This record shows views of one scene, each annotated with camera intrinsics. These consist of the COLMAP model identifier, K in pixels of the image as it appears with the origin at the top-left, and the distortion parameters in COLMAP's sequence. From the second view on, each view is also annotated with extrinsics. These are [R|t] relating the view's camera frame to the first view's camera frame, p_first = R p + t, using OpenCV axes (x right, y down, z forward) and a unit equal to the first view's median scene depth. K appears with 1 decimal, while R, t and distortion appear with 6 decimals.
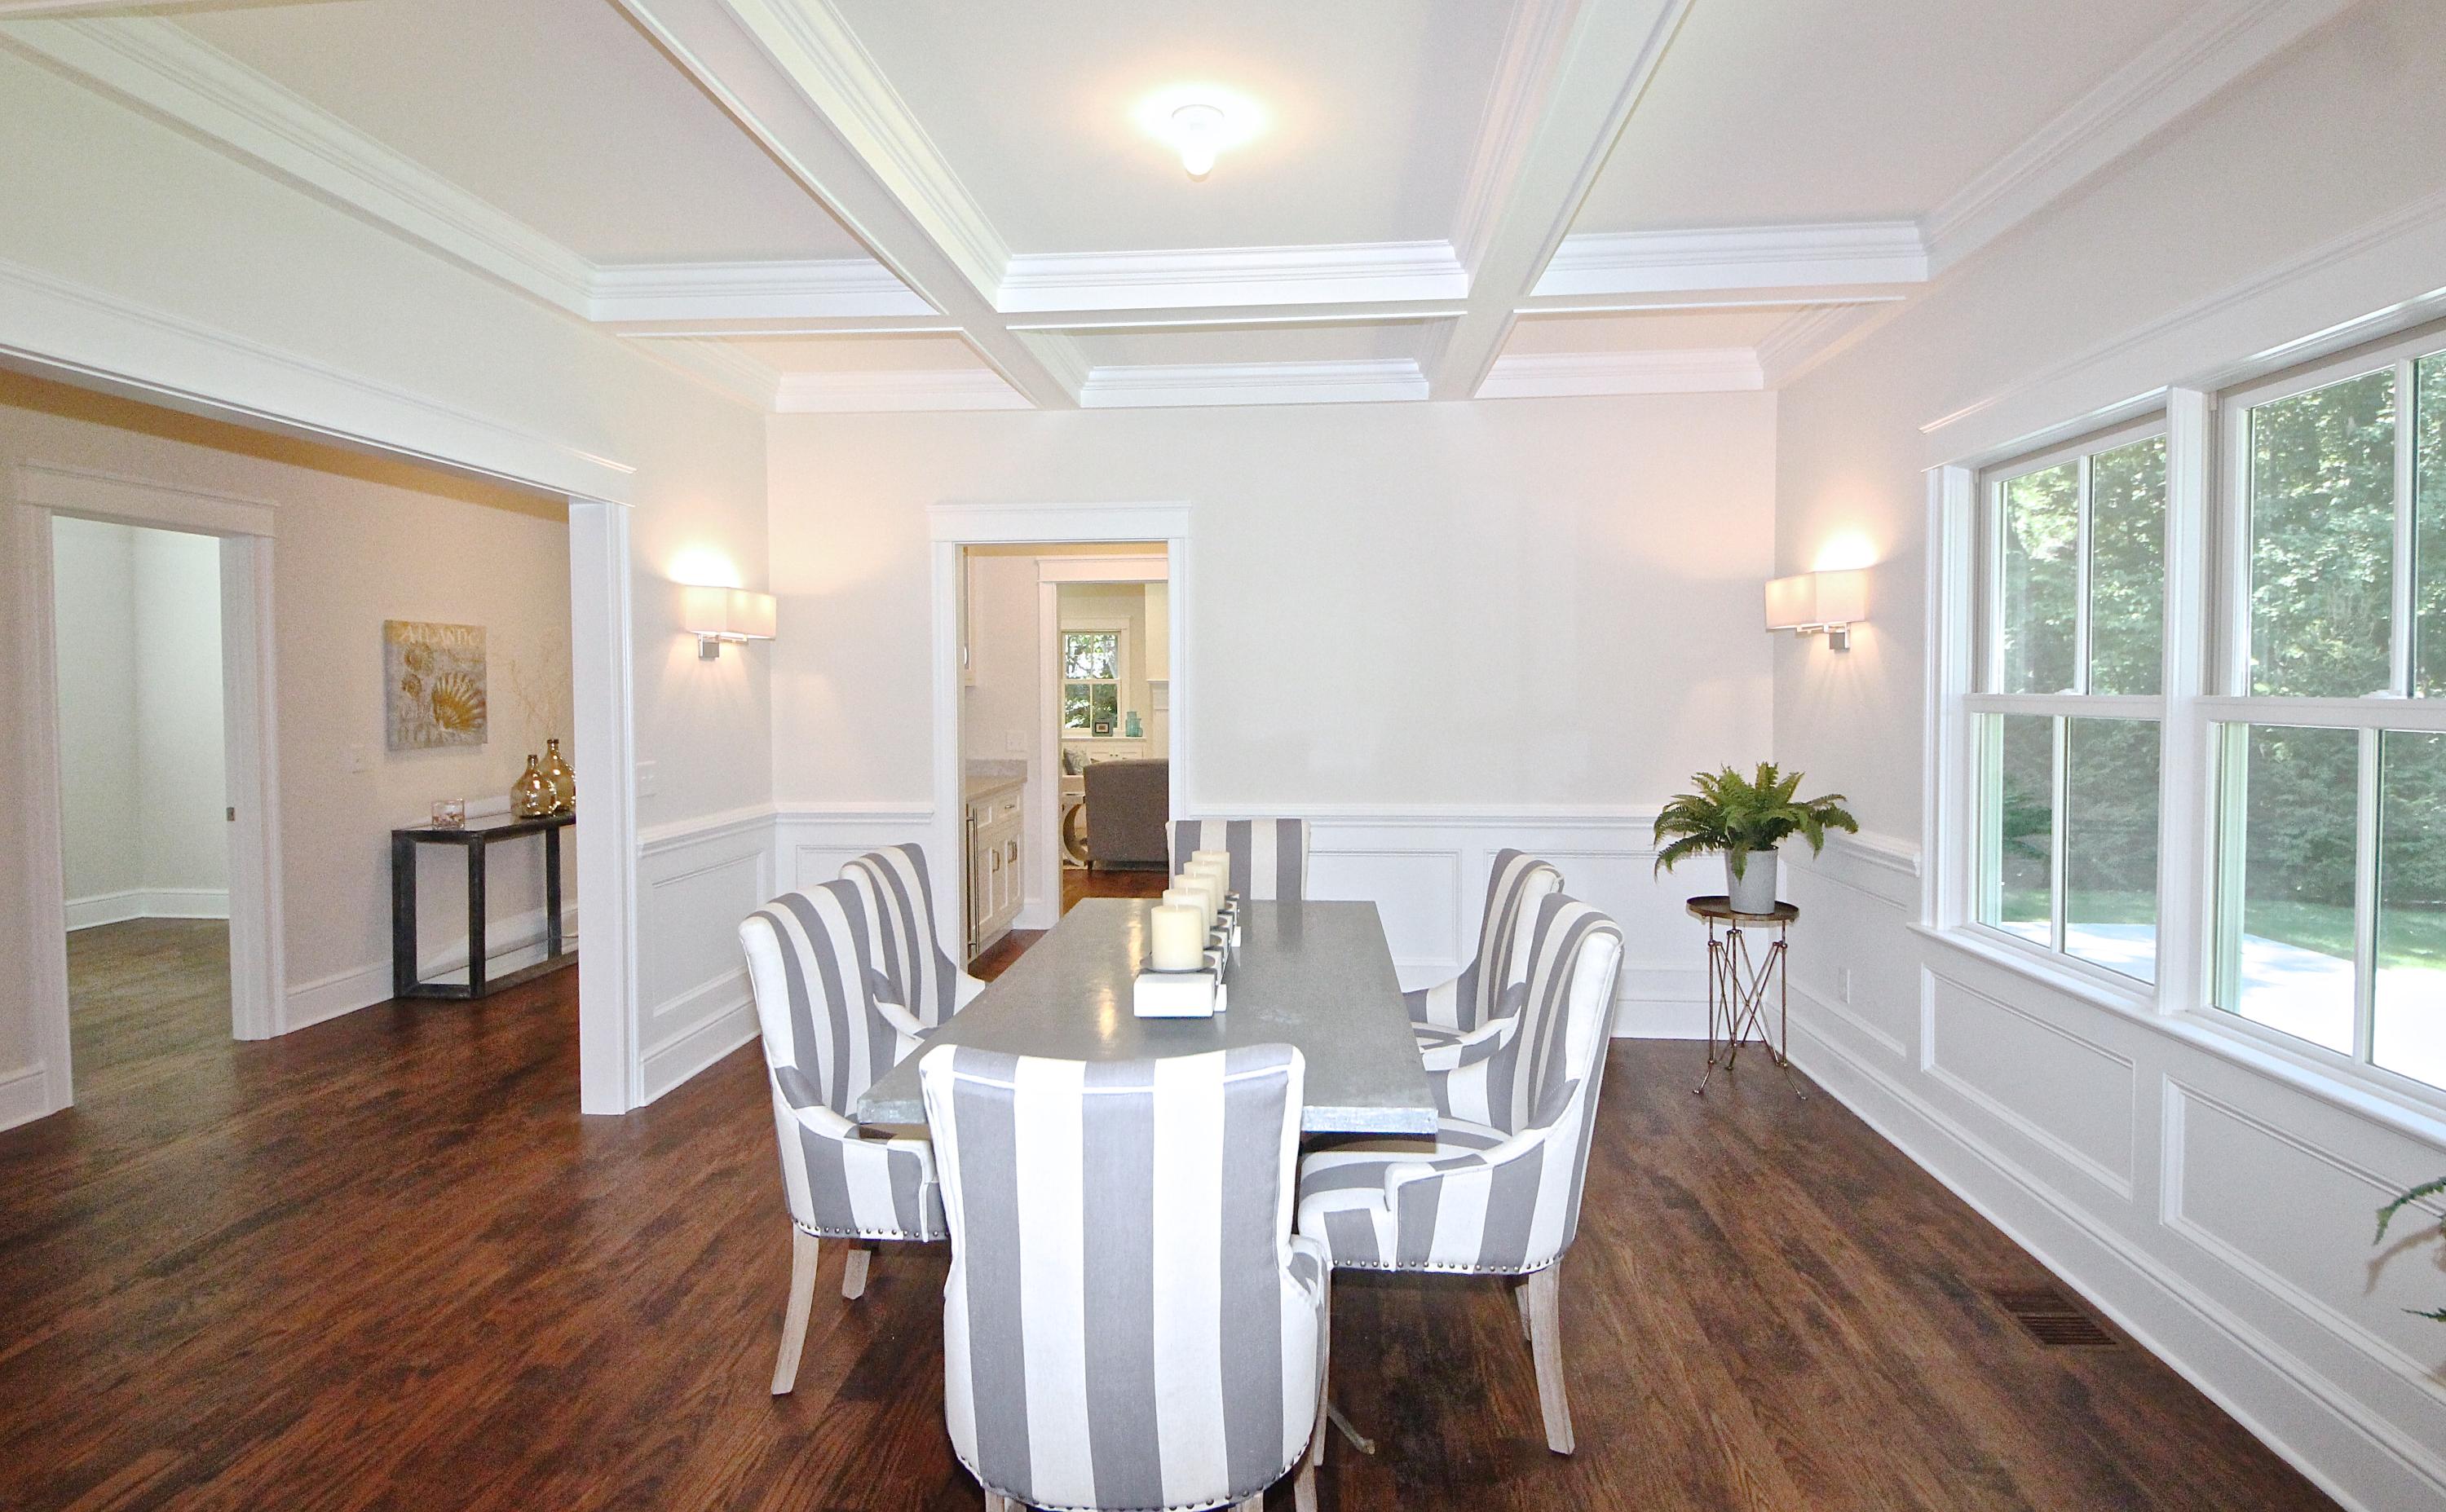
lens RADIAL K [[1179.8, 0, 1223.0], [0, 1179.8, 756.0], [0, 0, 1]] dist [0.000657, 0.000041]
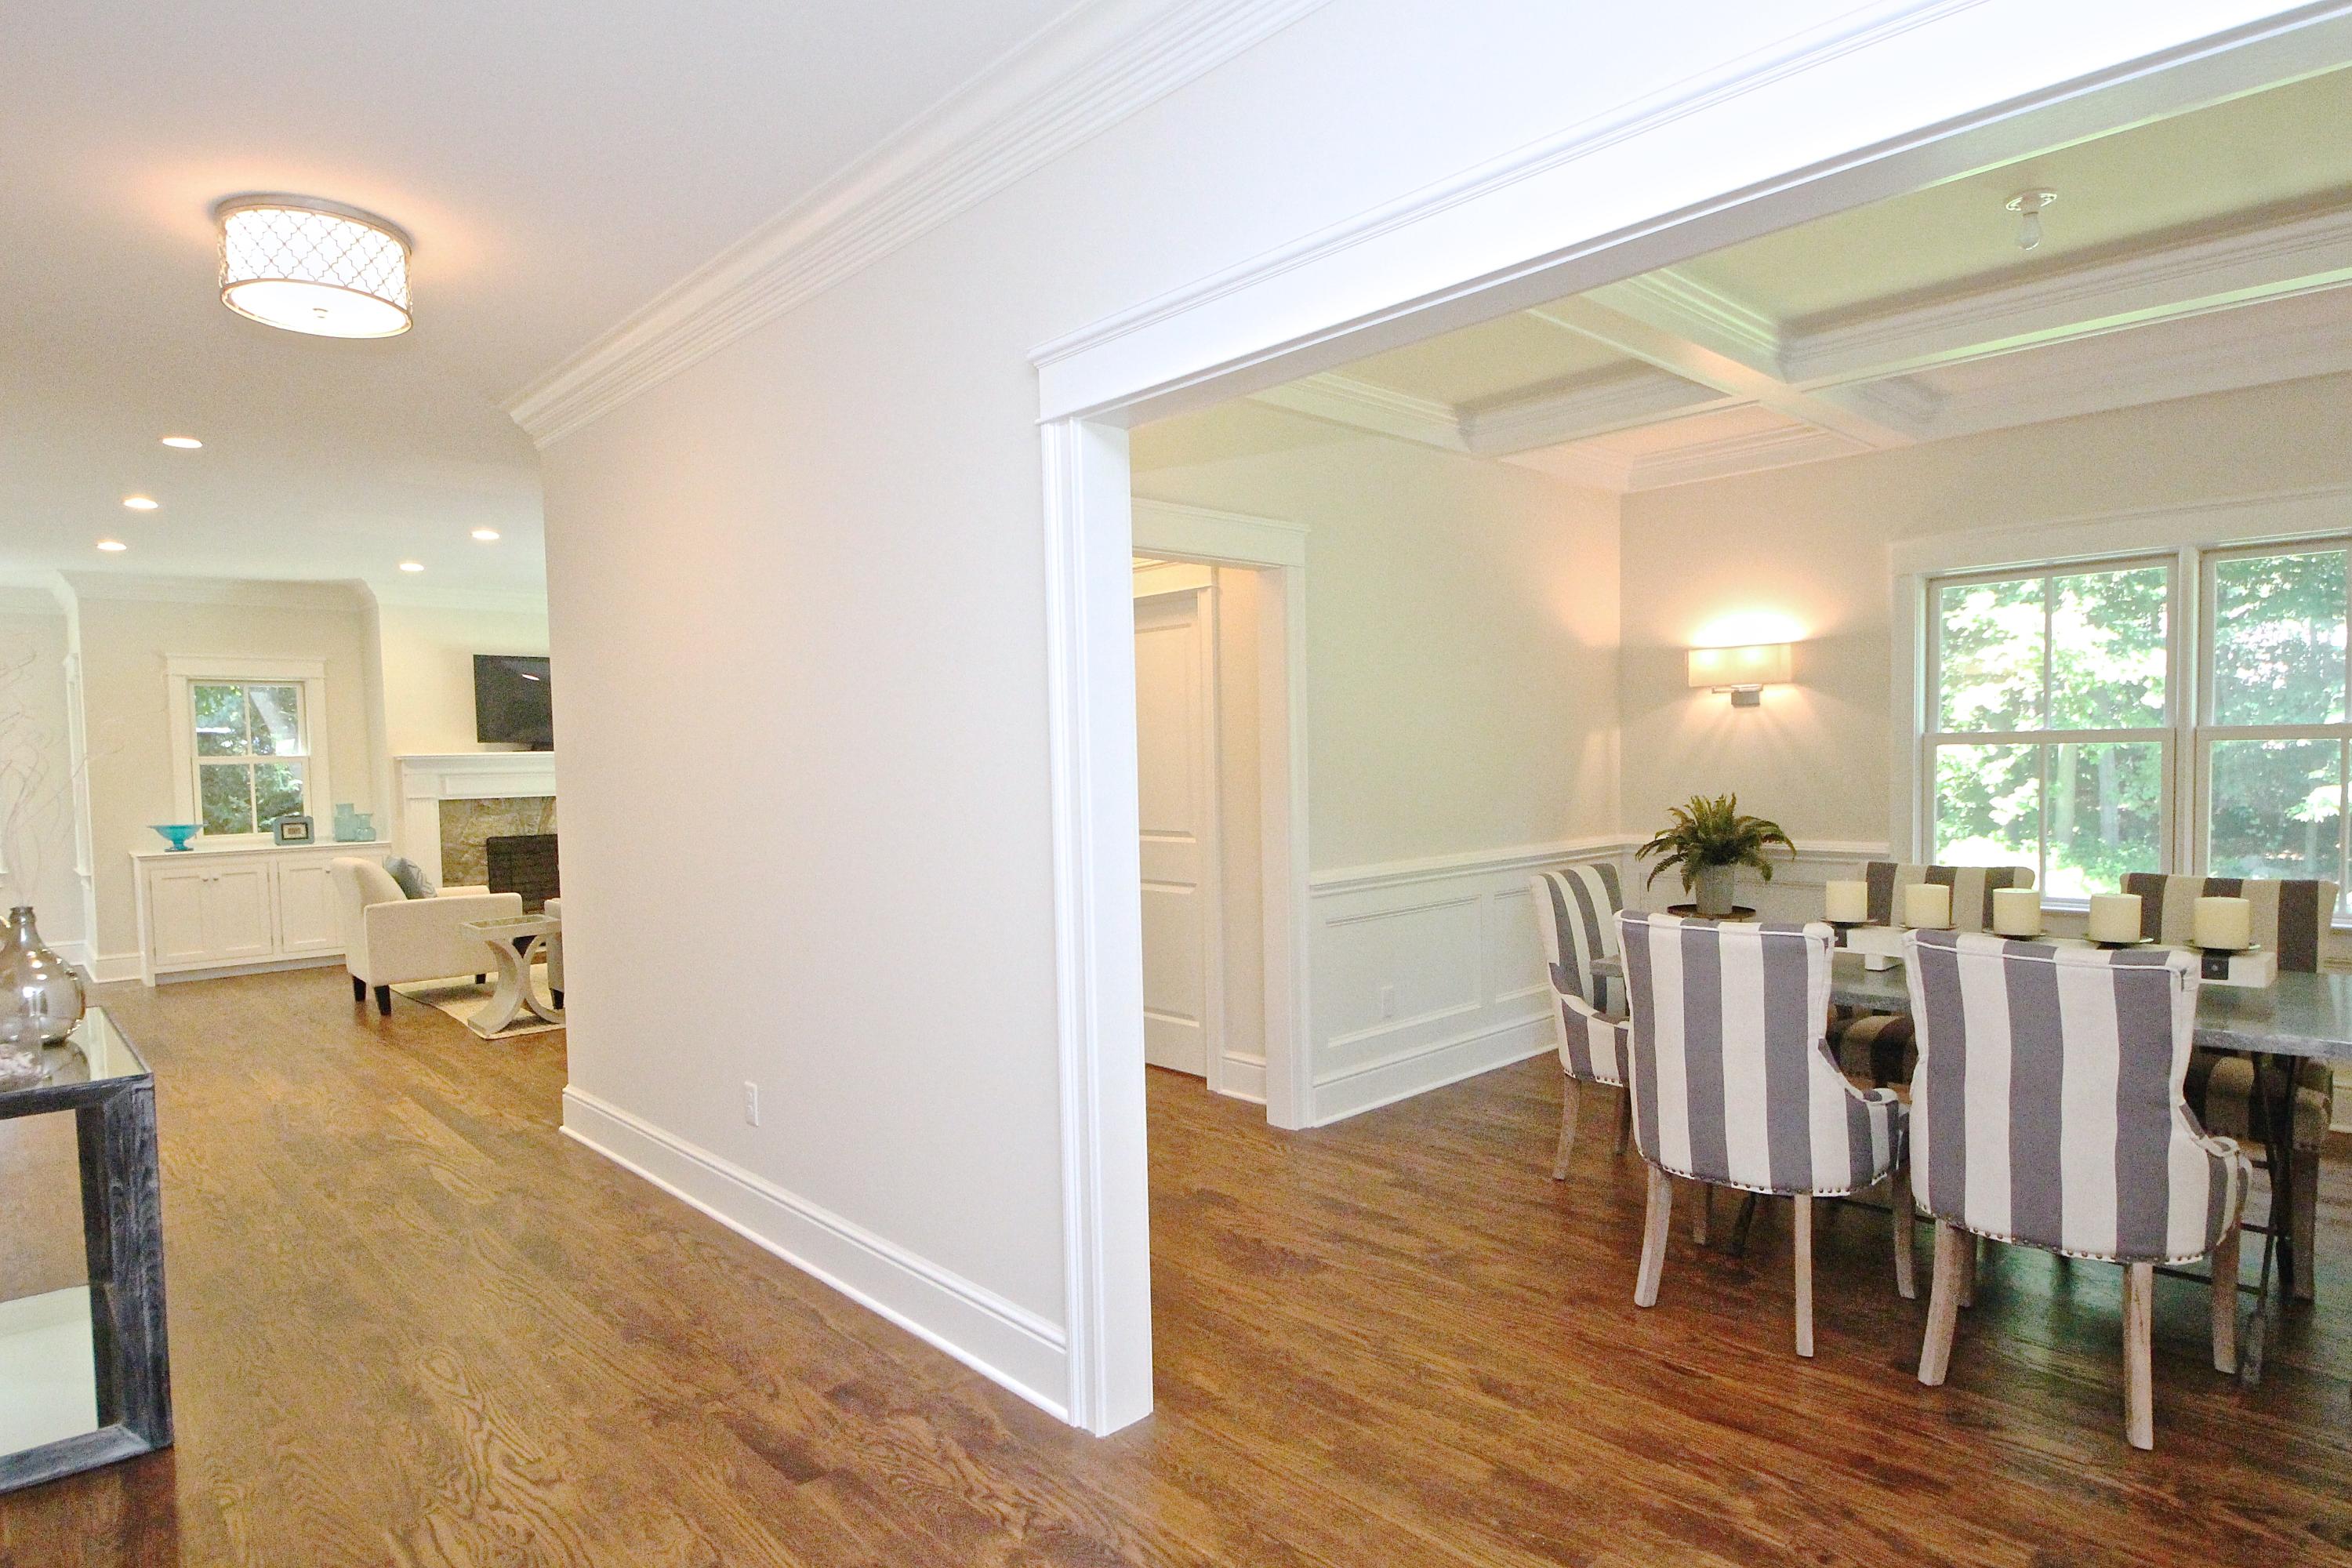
lens RADIAL K [[1287.1, 0, 1215.1], [0, 1287.1, 800.7], [0, 0, 1]] dist [0.003215, -0.001024]
pose [[0.664186, -0.032077, 0.746879, -0.954129], [0.061563, 0.998032, -0.011883, -0.003574], [-0.745028, 0.053873, 0.664854, 0.500407]]
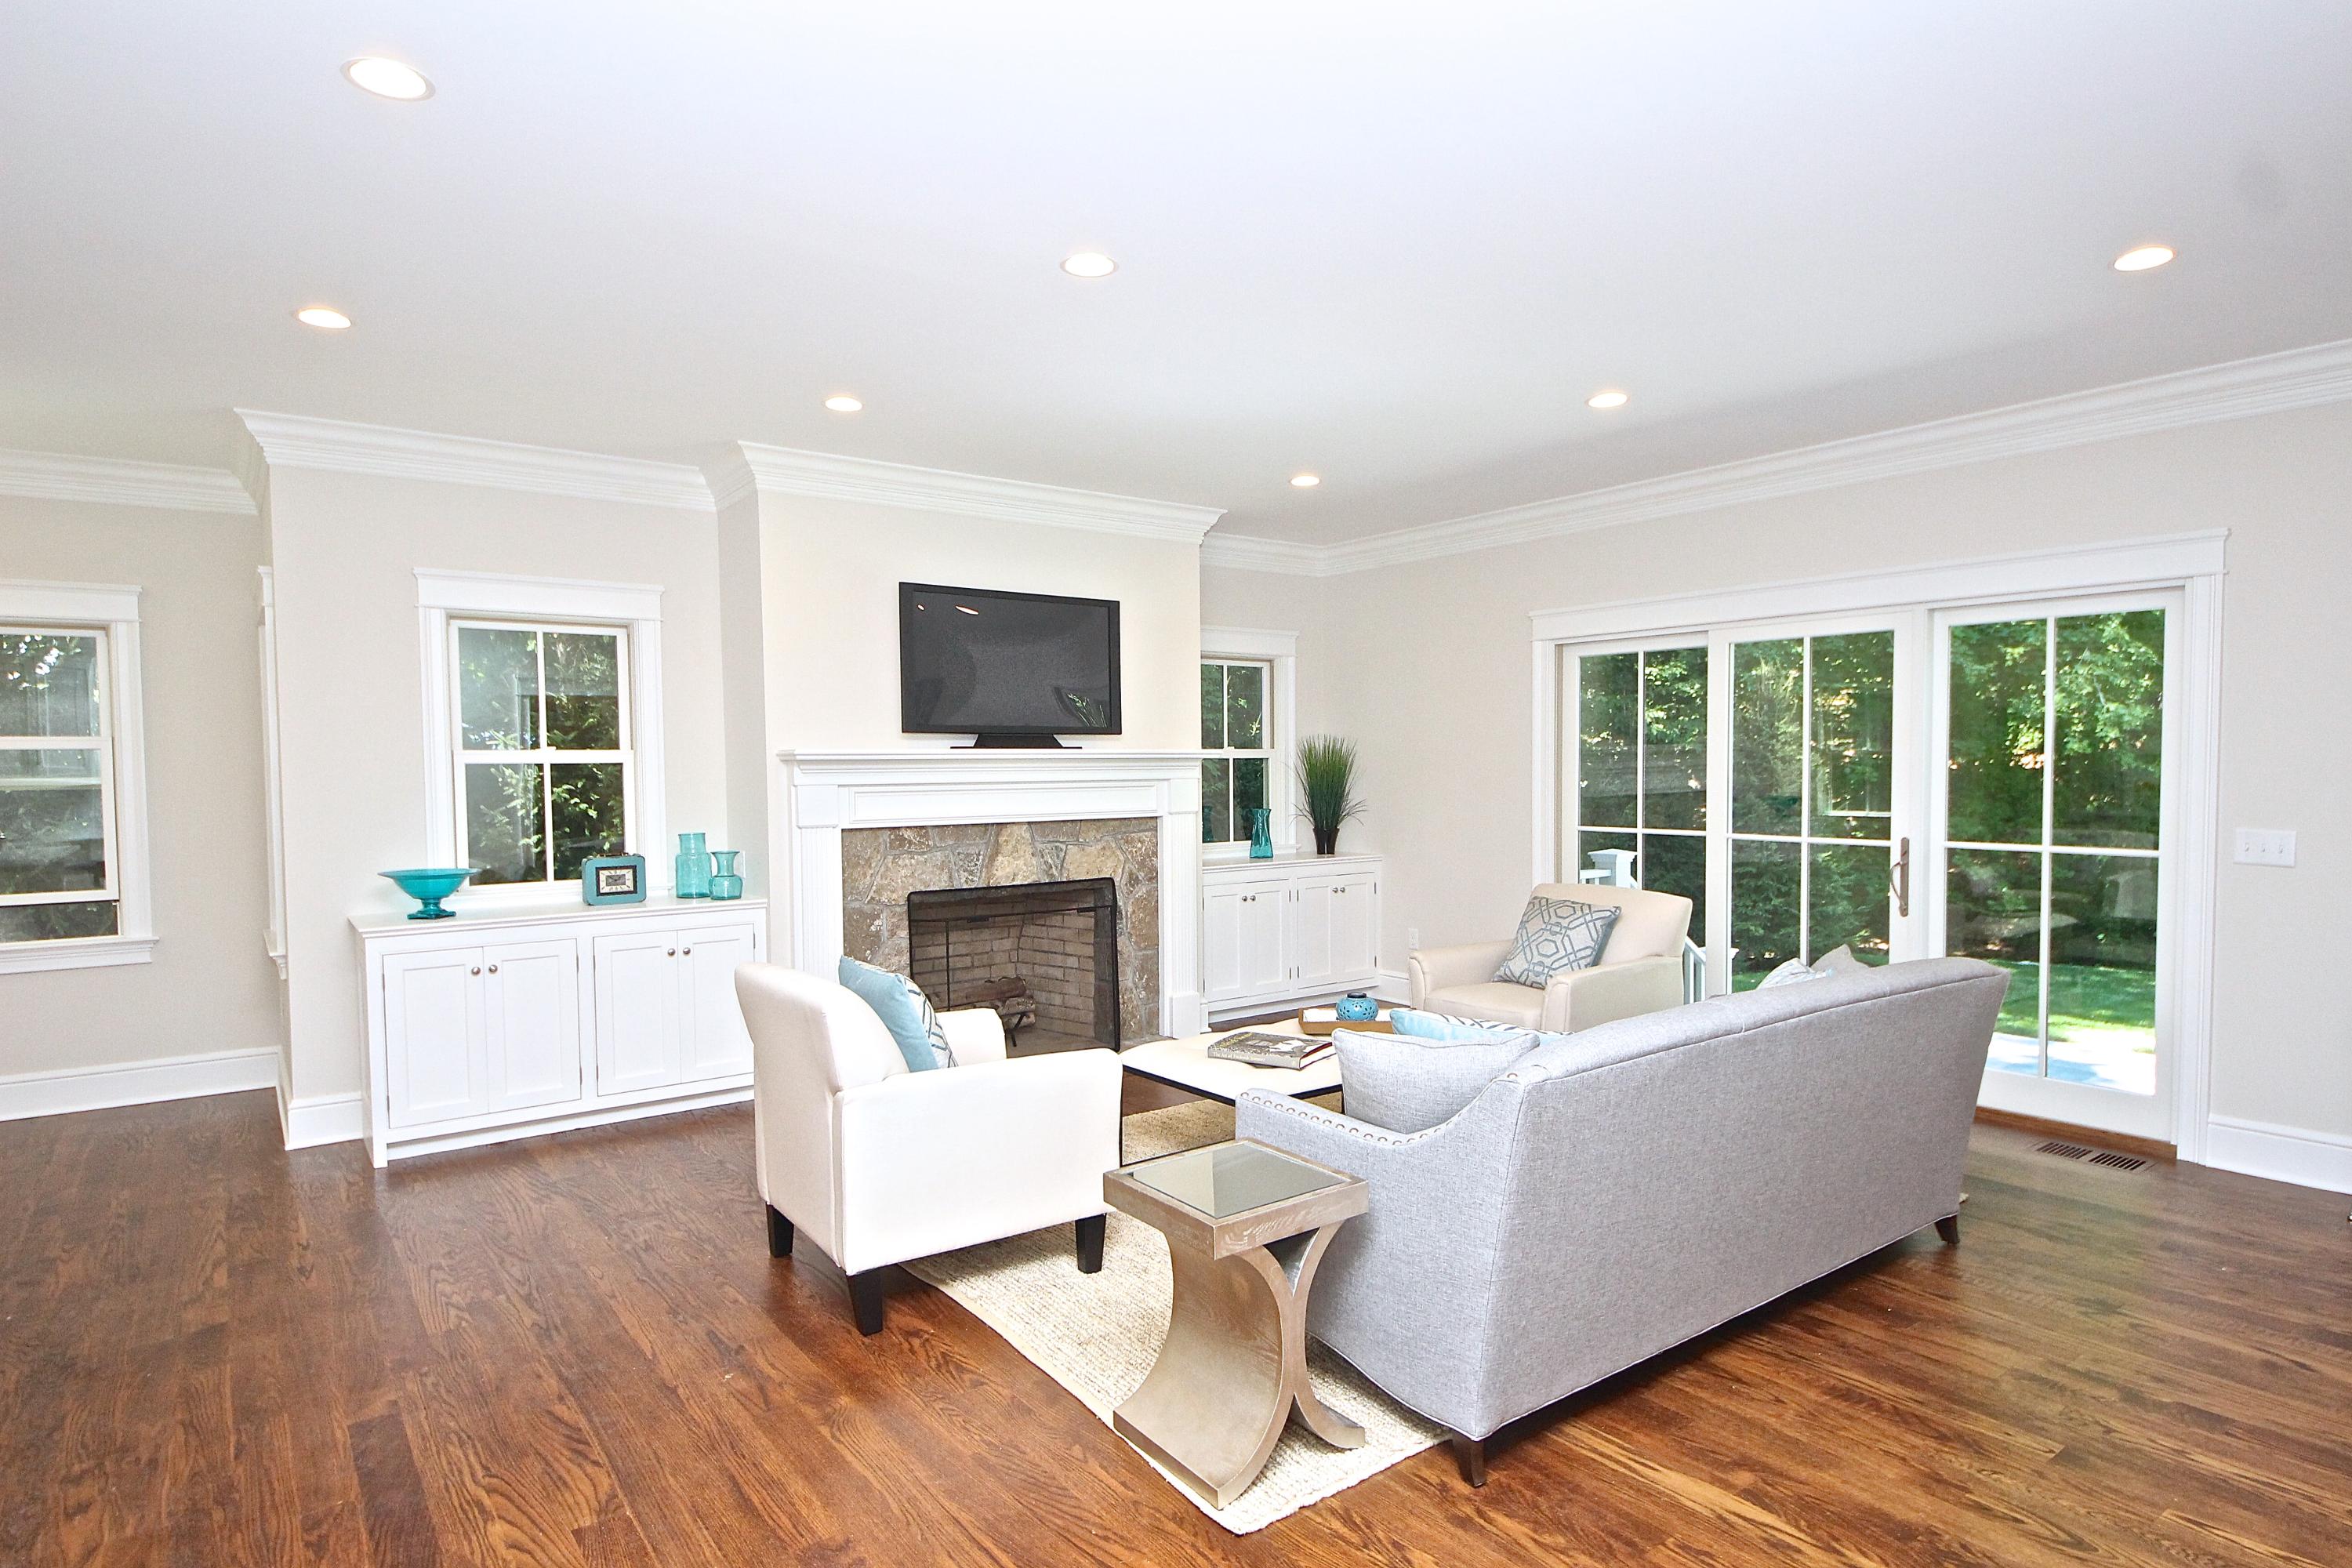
lens RADIAL K [[1287.1, 0, 1215.1], [0, 1287.1, 800.7], [0, 0, 1]] dist [0.003215, -0.001024]
pose [[0.741282, -0.017610, 0.670963, -0.762841], [0.041960, 0.998916, -0.020141, -0.107055], [-0.669881, 0.043084, 0.741217, 1.844679]]
